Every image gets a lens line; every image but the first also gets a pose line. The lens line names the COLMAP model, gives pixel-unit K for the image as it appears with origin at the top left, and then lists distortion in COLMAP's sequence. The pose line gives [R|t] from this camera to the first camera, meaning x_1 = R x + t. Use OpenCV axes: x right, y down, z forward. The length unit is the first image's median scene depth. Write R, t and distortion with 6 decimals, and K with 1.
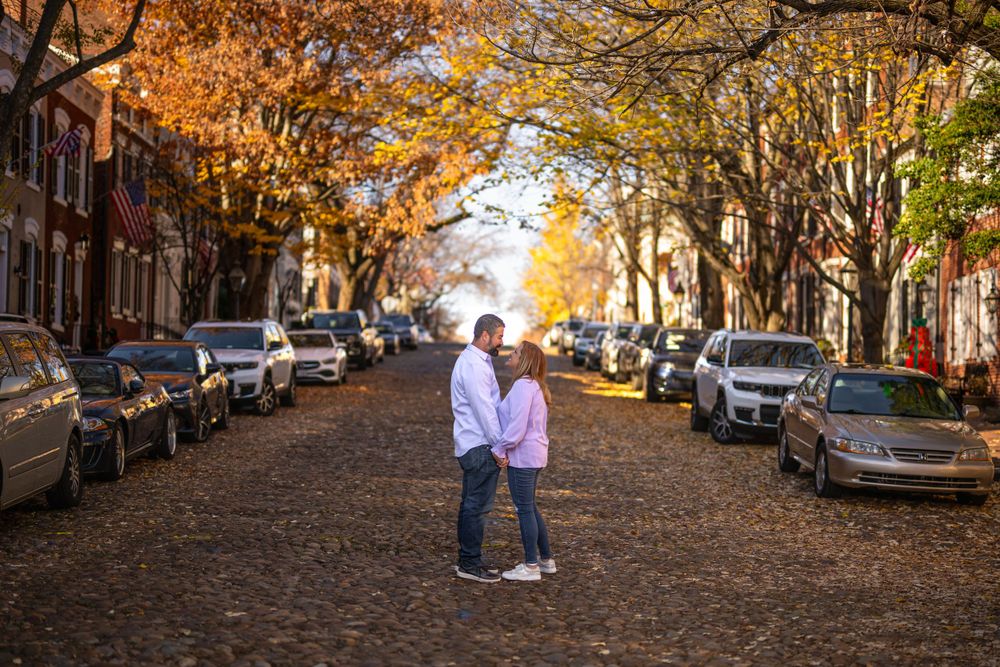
lens RADIAL K [[1603.7, 0, 501.7], [0, 1603.7, 349.0], [0, 0, 1]] dist [0.018947, 0.018953]
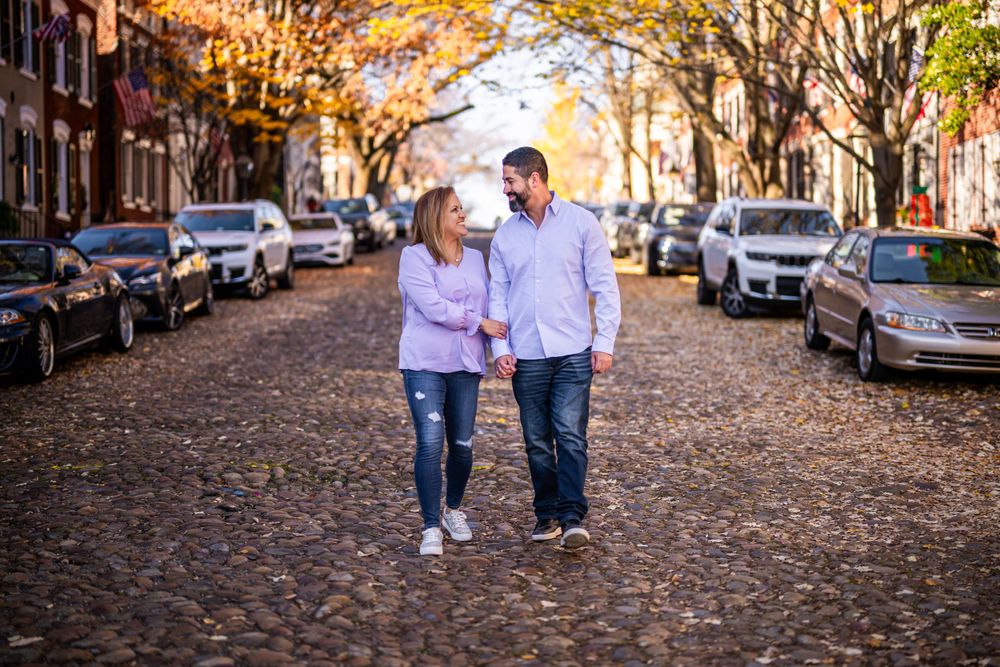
lens RADIAL K [[1259.3, 0, 501.2], [0, 1259.3, 333.1], [0, 0, 1]] dist [-0.000995, 0.039425]
pose [[0.999644, -0.022945, -0.013620, 0.009683], [0.023897, 0.996942, 0.074397, 0.008457], [0.011871, -0.074696, 0.997136, 0.235671]]
